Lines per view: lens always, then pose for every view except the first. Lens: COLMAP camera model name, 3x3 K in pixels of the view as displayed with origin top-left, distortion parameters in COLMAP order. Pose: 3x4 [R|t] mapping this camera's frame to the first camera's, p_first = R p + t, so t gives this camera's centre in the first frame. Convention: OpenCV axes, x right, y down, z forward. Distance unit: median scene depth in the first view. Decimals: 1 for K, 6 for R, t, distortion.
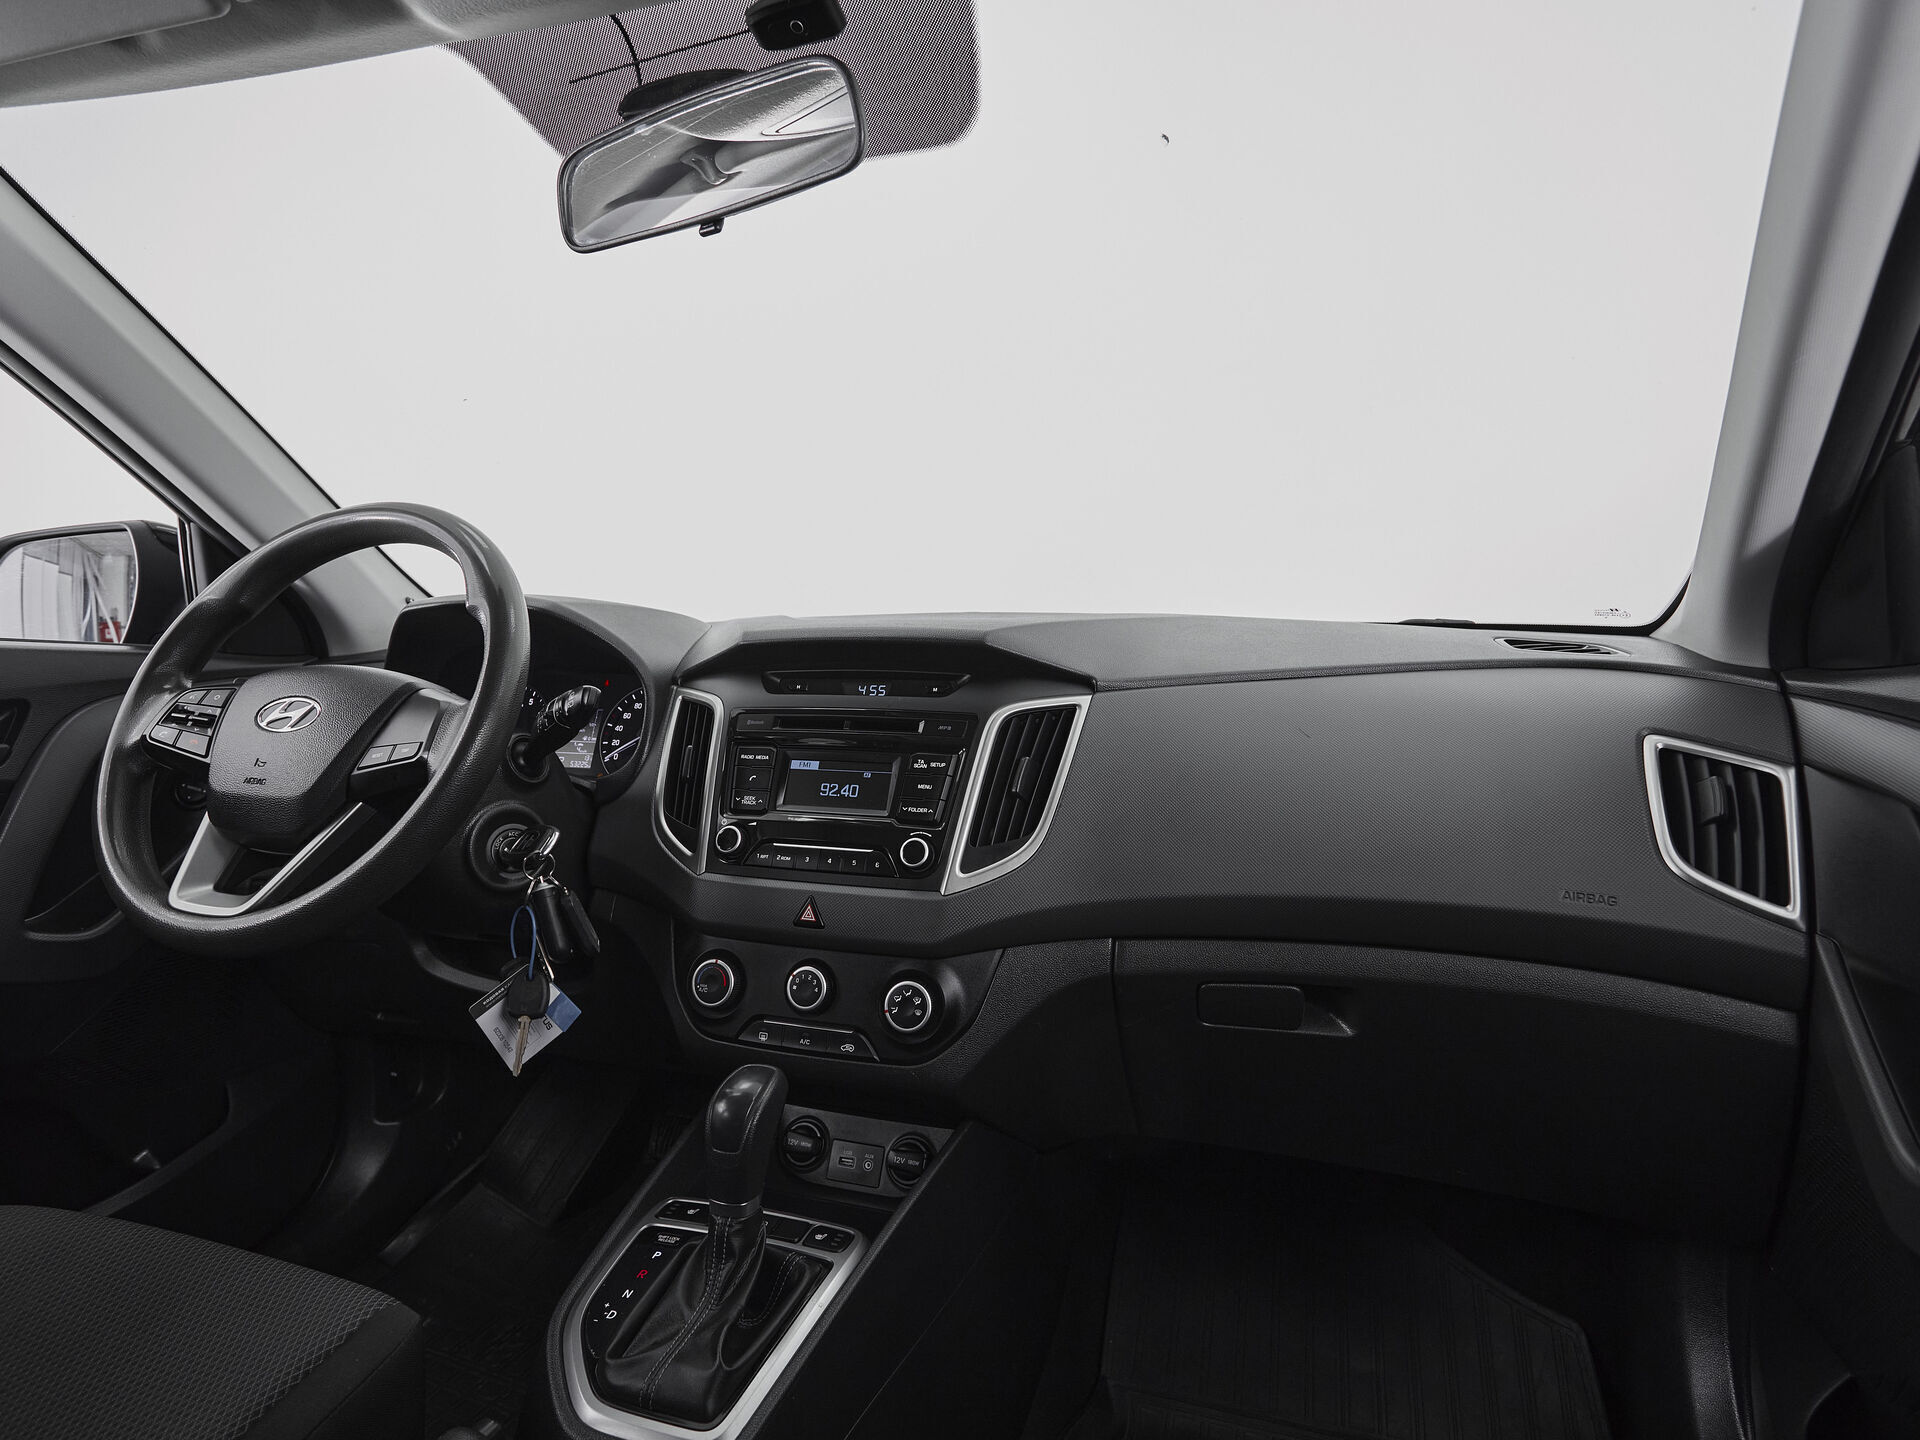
lens RADIAL K [[1036.3, 0, 972.0], [0, 1036.3, 720.3], [0, 0, 1]] dist [-0.004534, 0.000000]
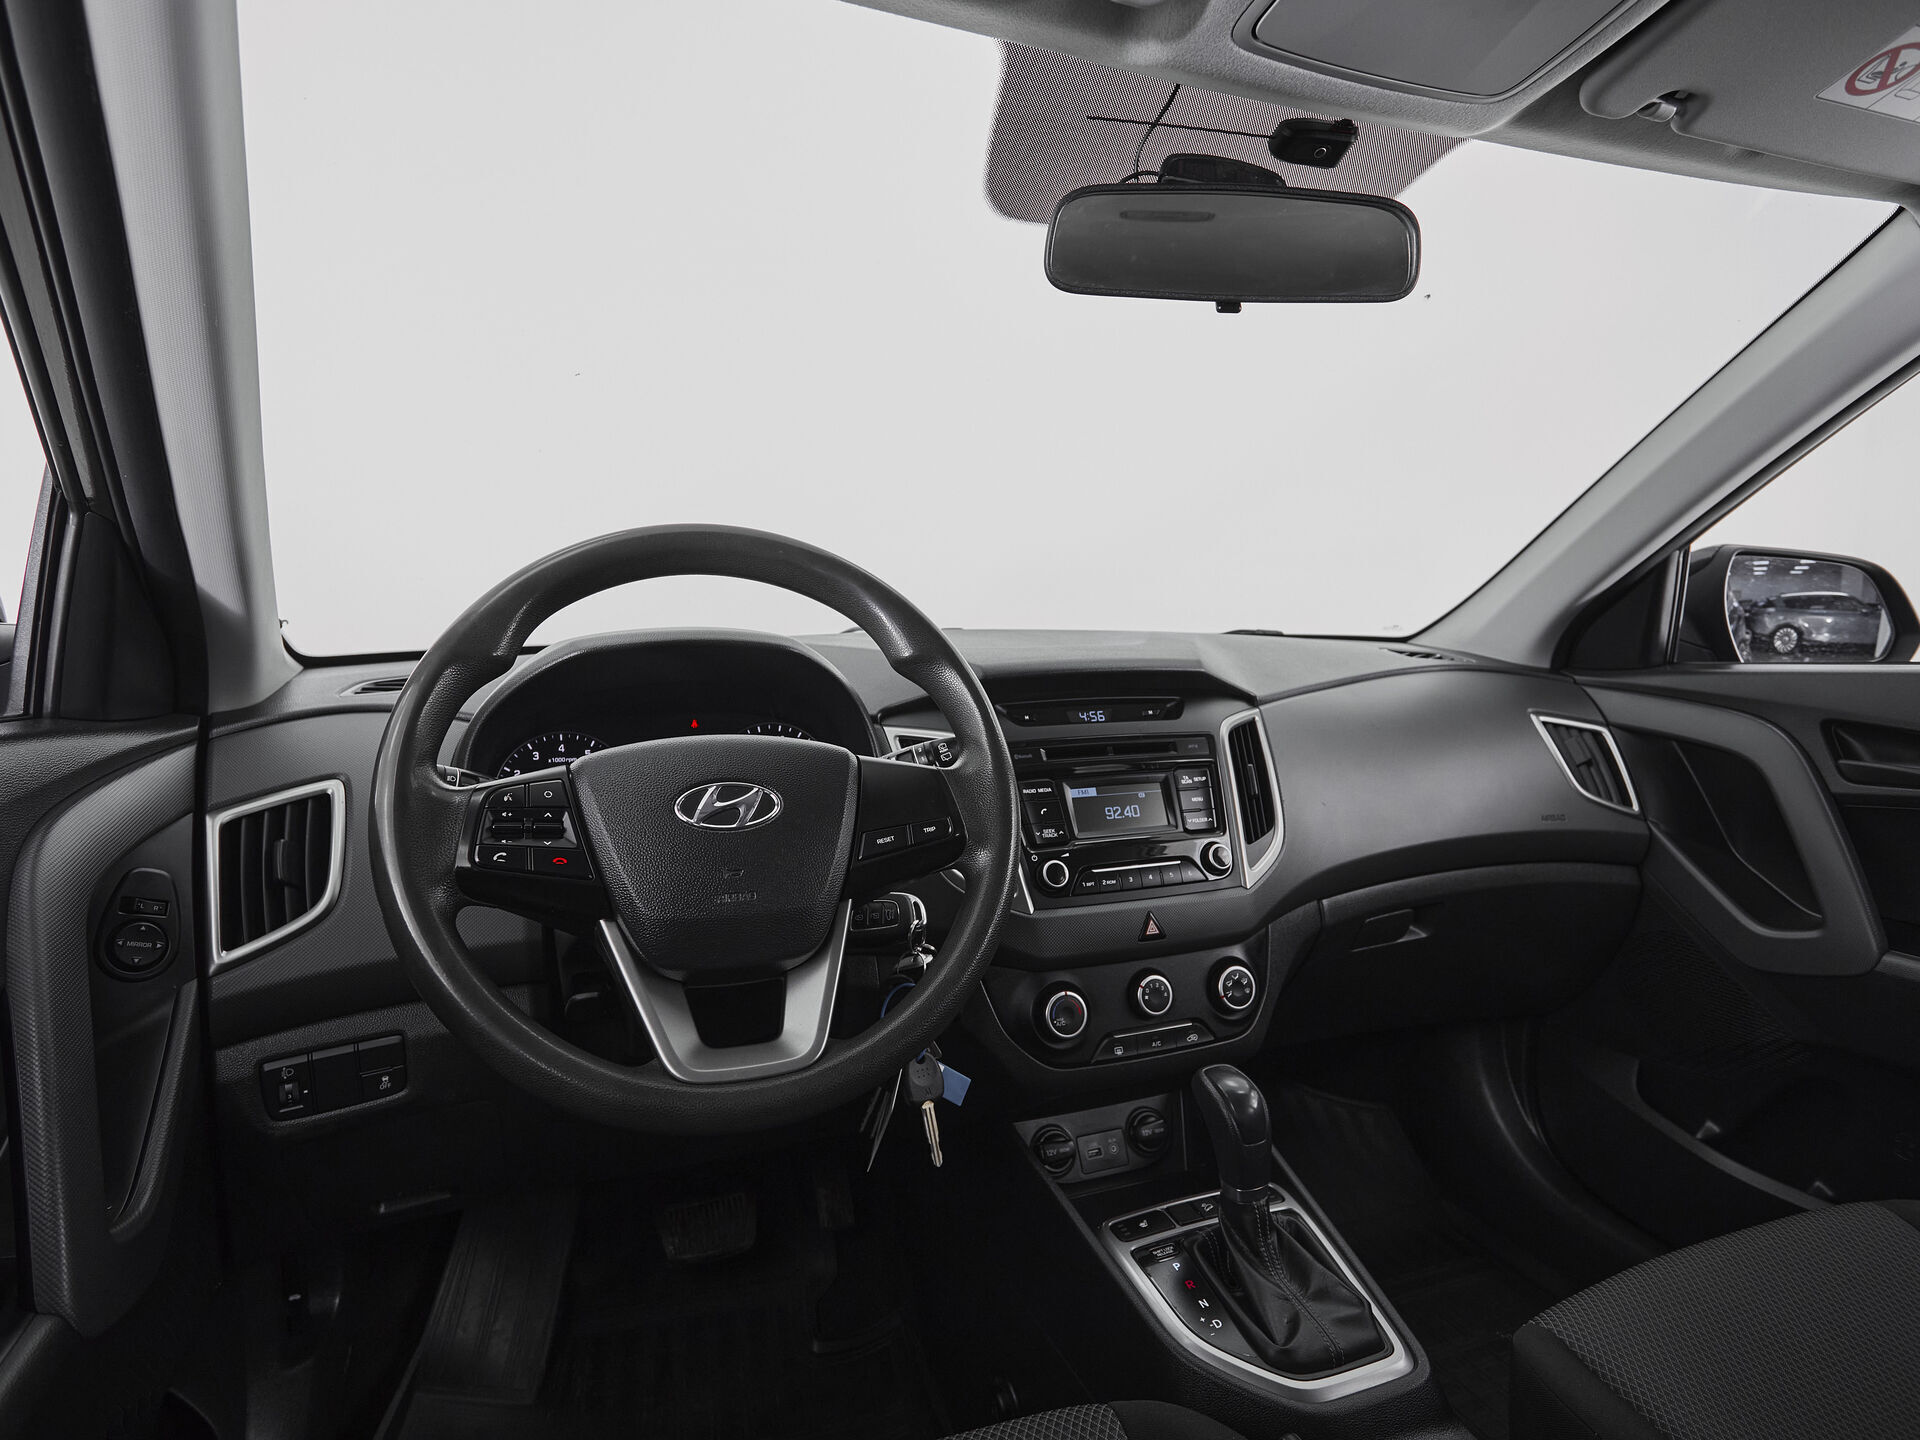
lens RADIAL K [[1036.3, 0, 944.6], [0, 1036.3, 729.4], [0, 0, 1]] dist [-0.004534, 0.000000]
pose [[0.782036, -0.077271, 0.618425, -0.965369], [0.053255, 0.996940, 0.057221, -0.093021], [-0.620954, -0.011815, 0.783758, 0.279777]]
